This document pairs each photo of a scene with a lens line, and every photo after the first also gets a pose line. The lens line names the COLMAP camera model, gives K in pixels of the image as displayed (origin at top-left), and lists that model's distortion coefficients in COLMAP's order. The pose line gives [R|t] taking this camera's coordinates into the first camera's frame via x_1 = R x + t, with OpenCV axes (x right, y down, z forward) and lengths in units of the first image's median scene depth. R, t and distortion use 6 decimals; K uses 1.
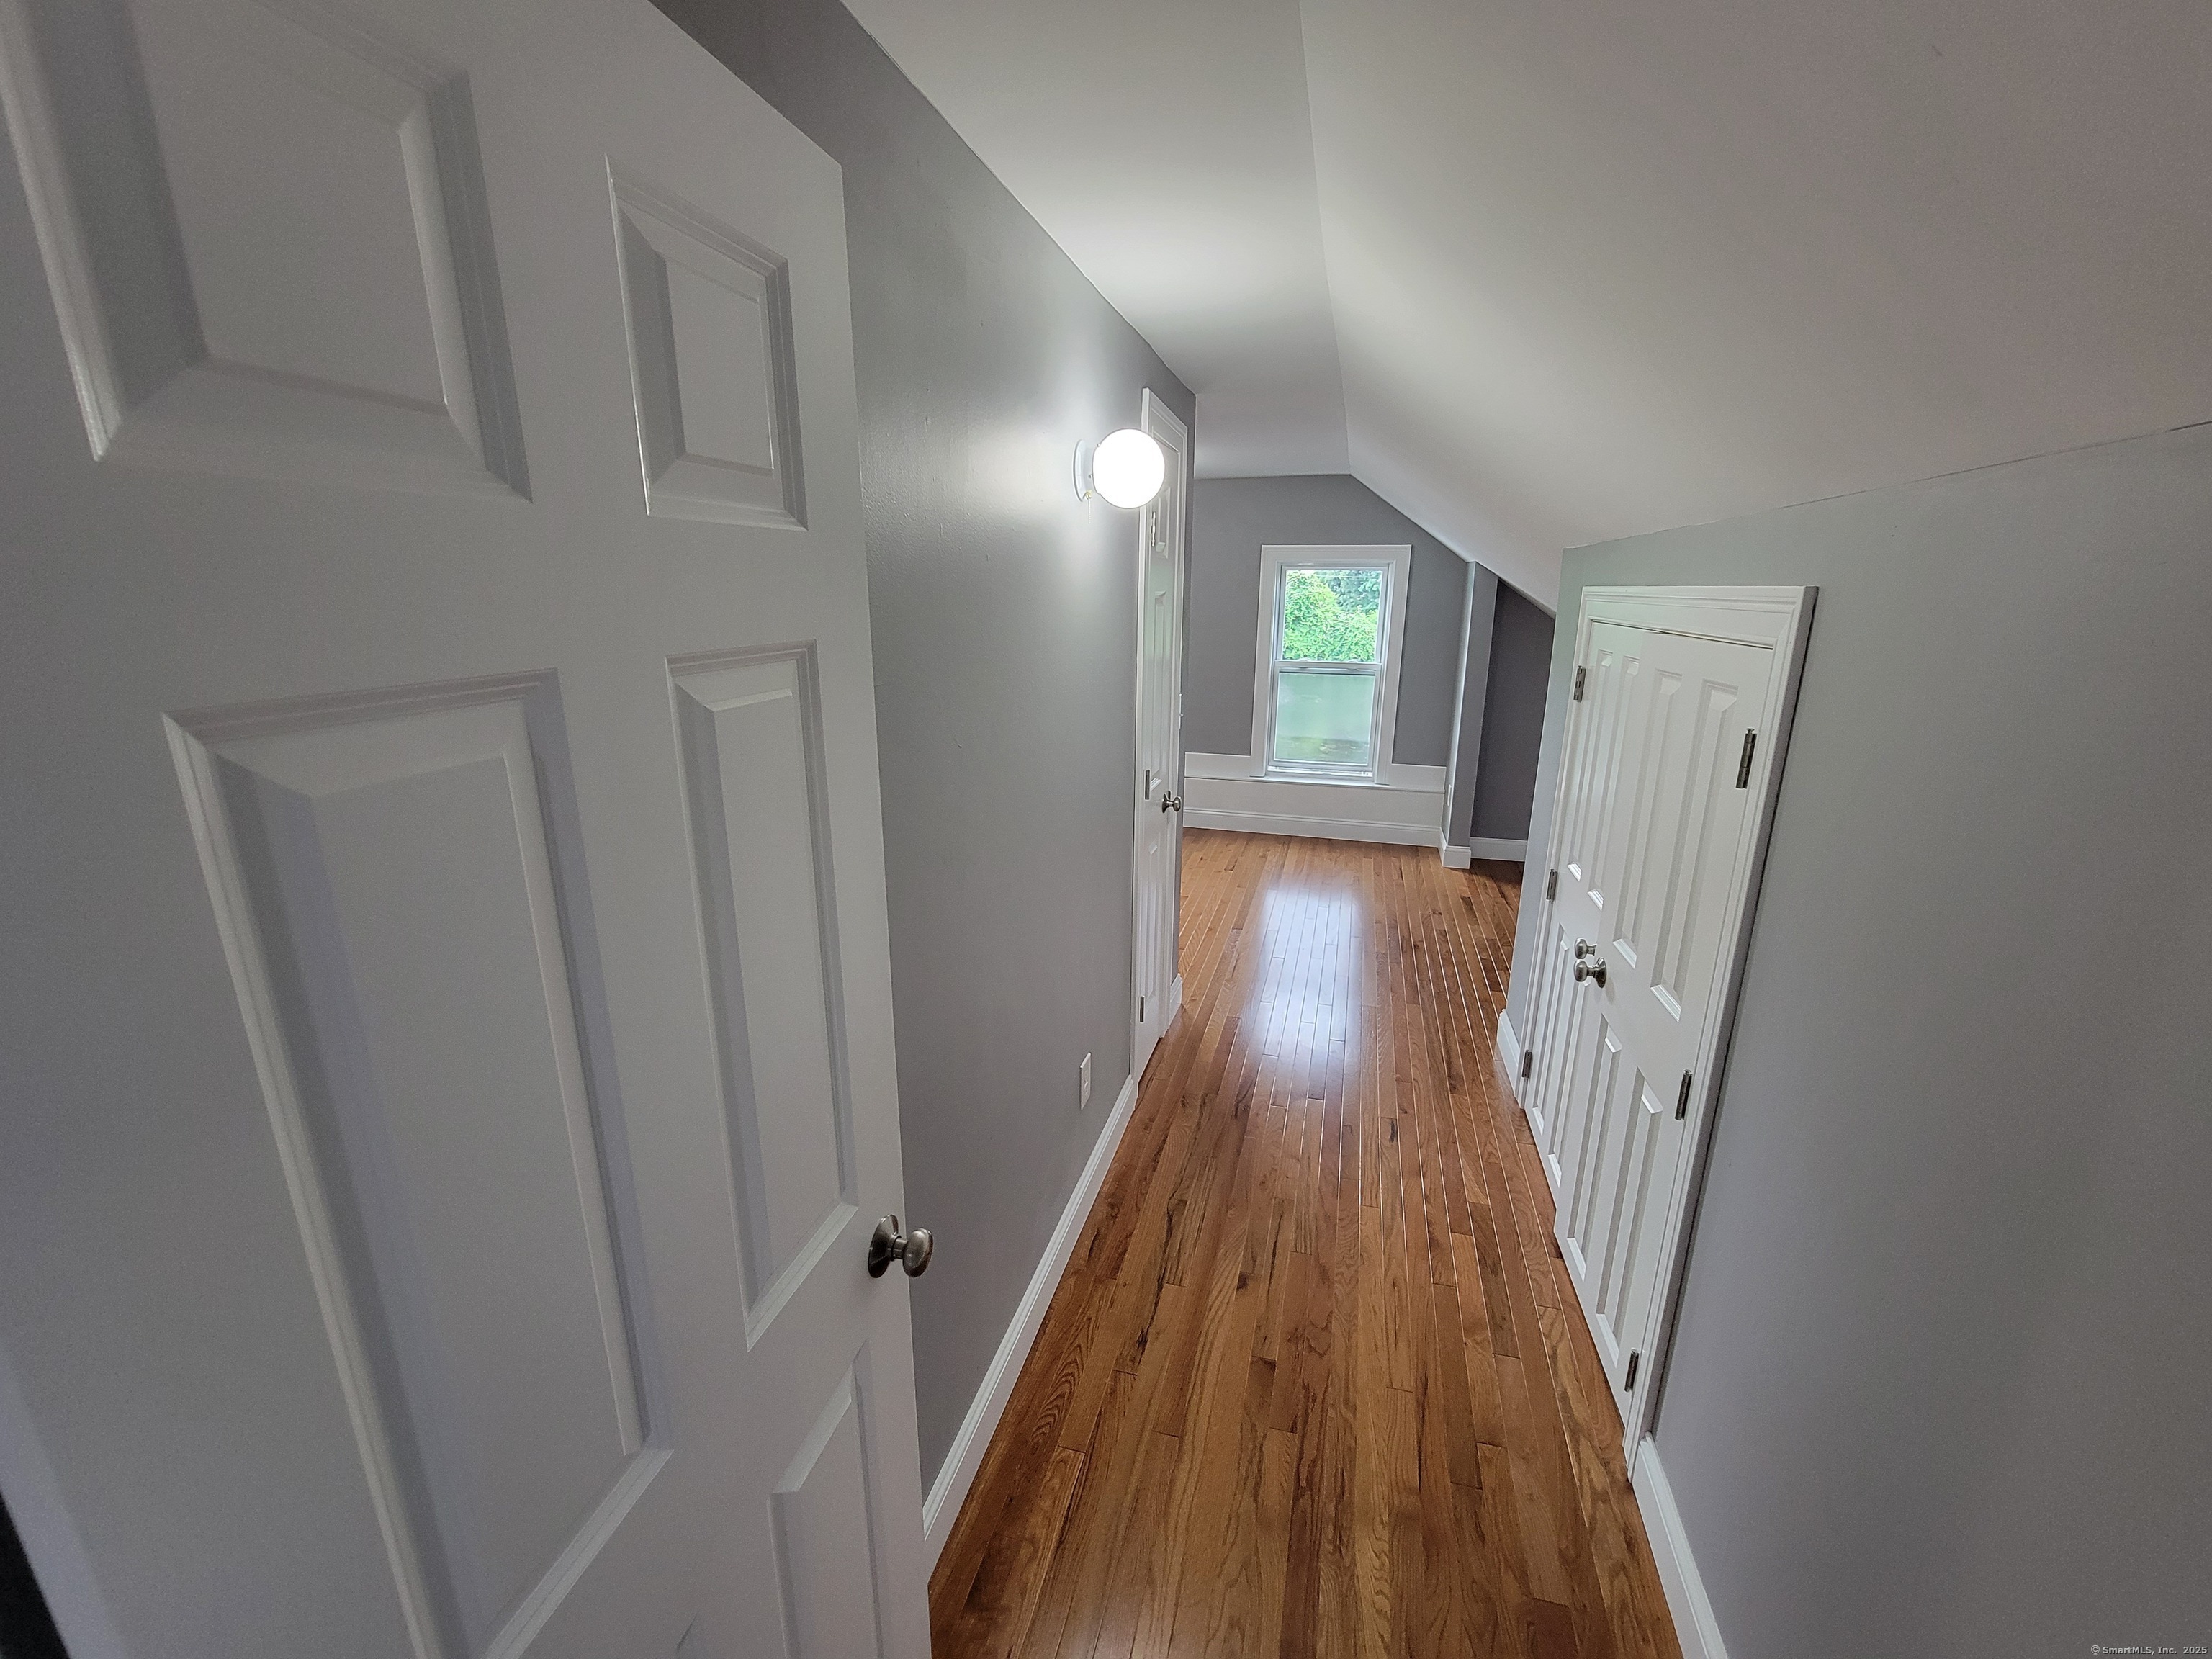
lens RADIAL K [[897.4, 0, 1126.5], [0, 897.4, 828.5], [0, 0, 1]] dist [-0.005133, -0.000451]
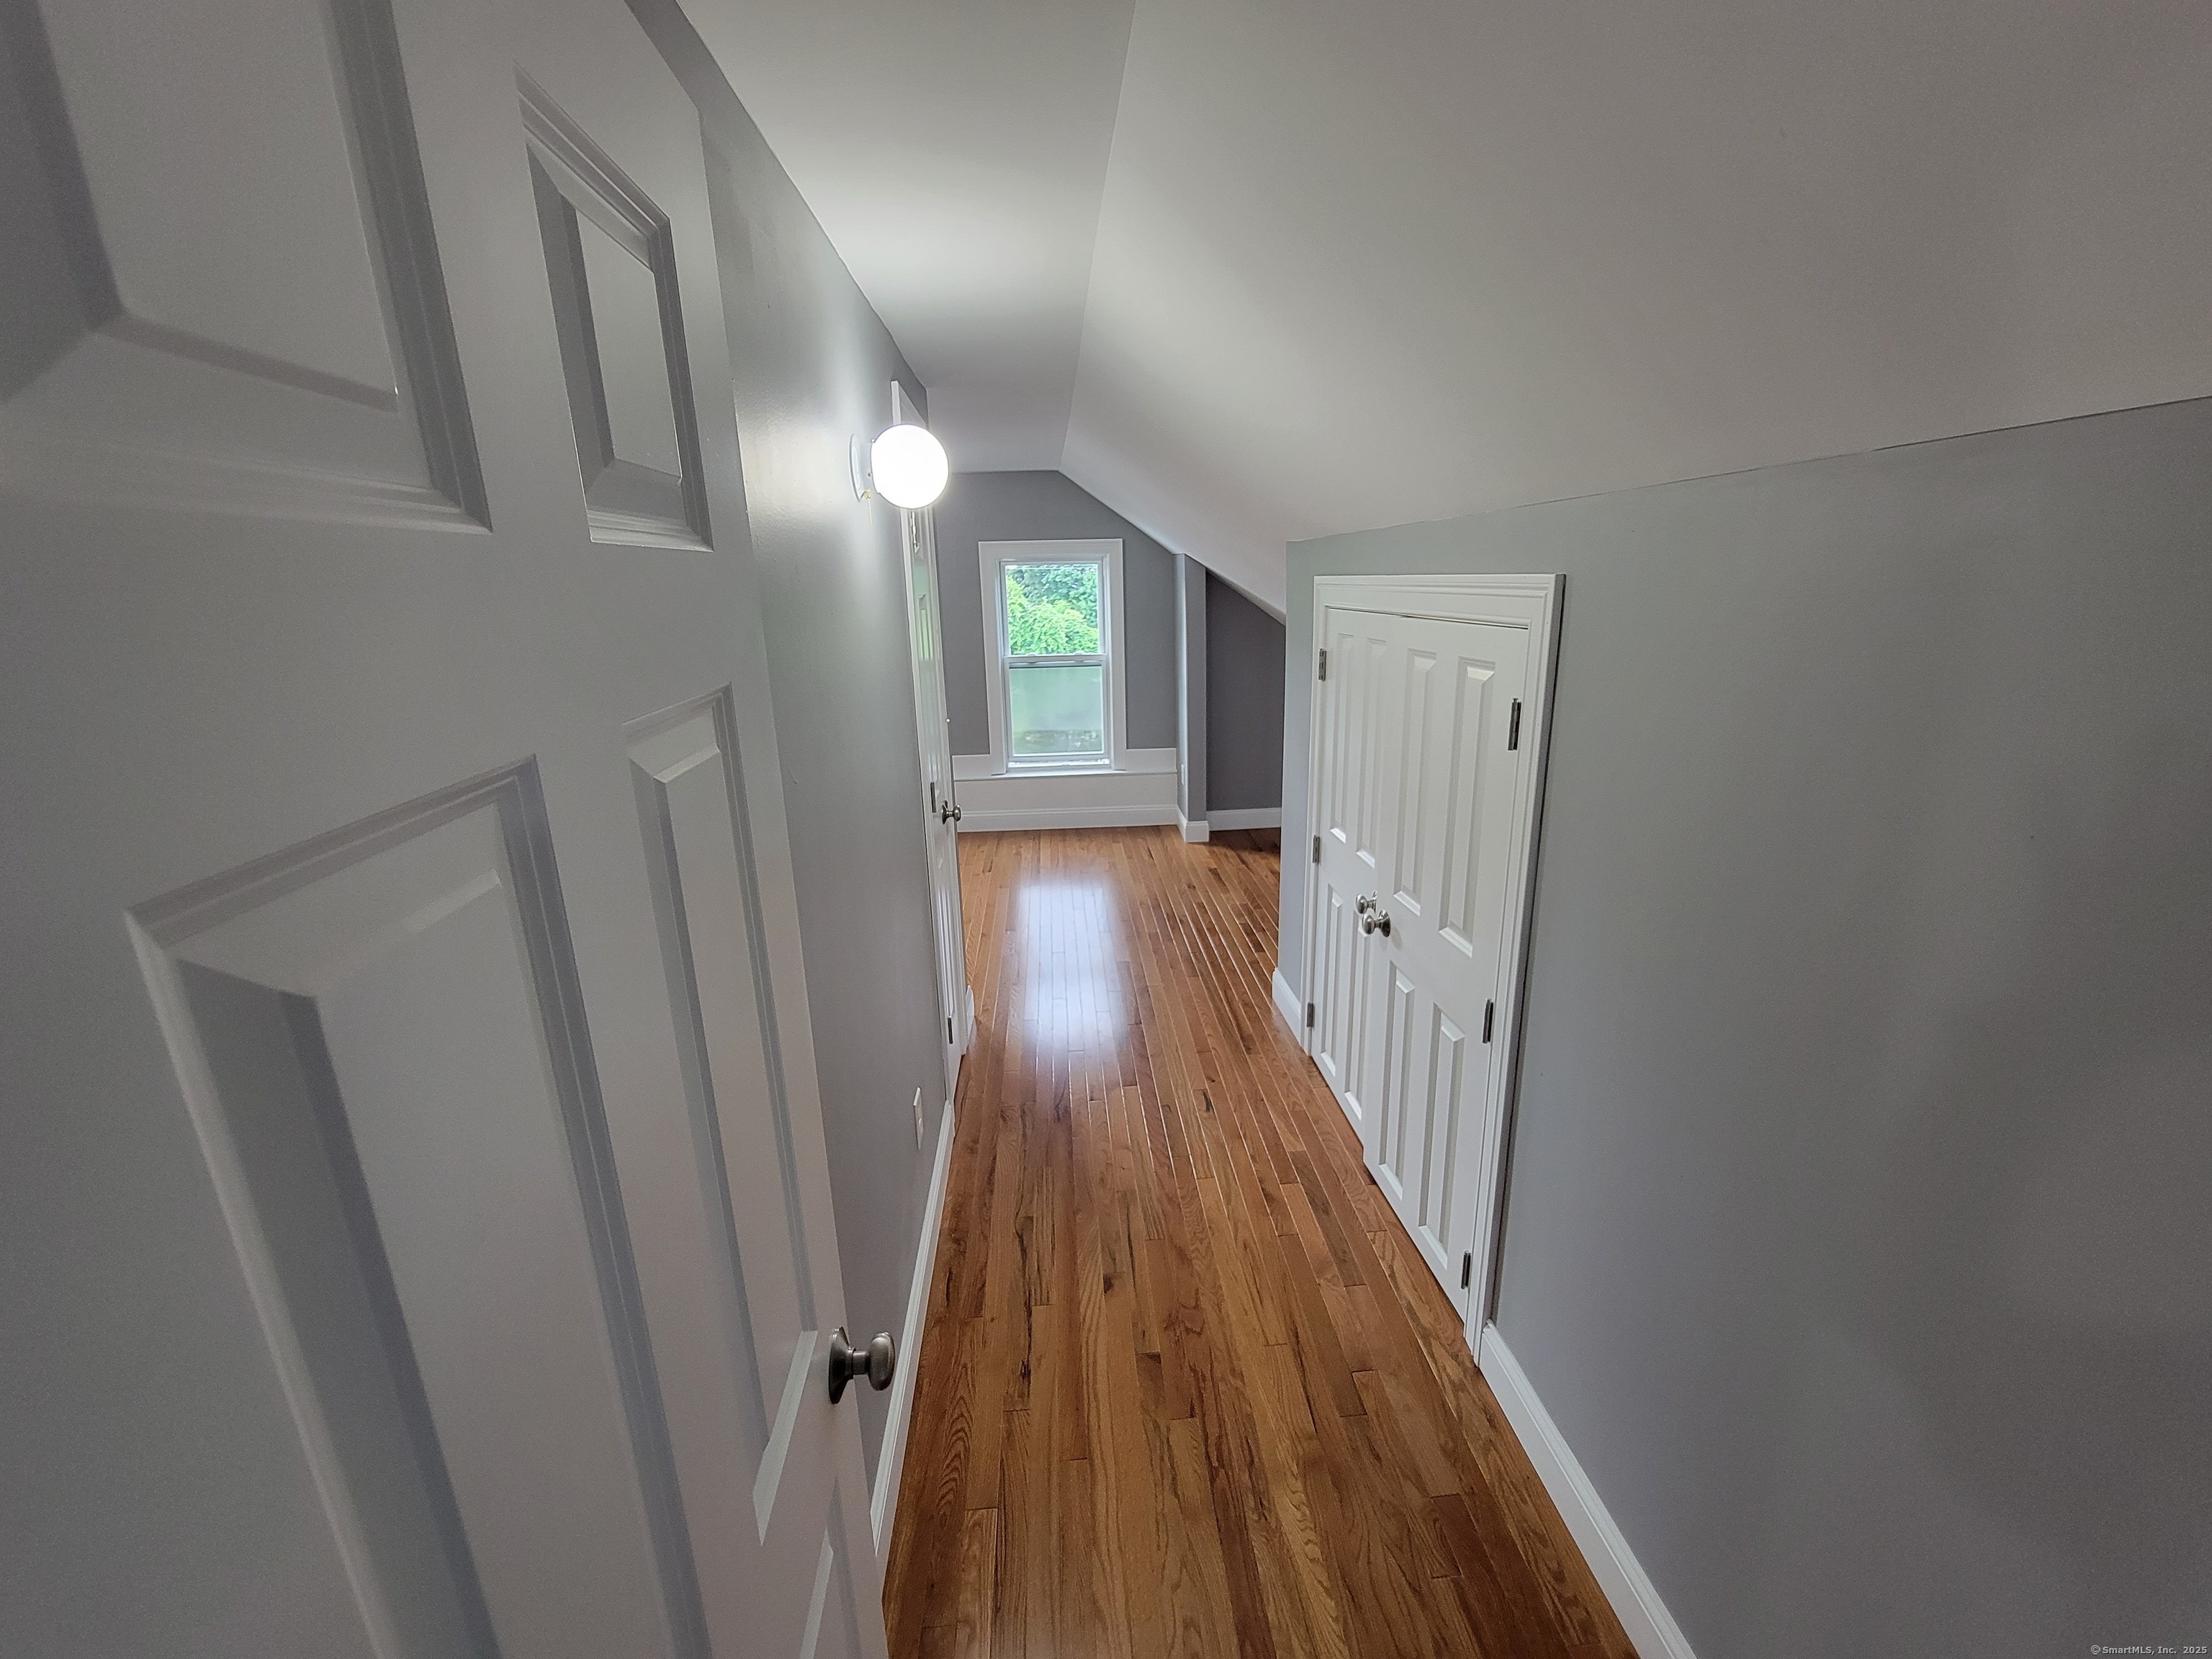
lens RADIAL K [[897.4, 0, 1110.5], [0, 897.4, 825.6], [0, 0, 1]] dist [-0.005133, -0.000451]
pose [[0.945059, -0.115135, 0.305953, -0.128714], [0.113916, 0.993249, 0.021899, -0.025070], [-0.306409, 0.014157, 0.951795, 0.046528]]
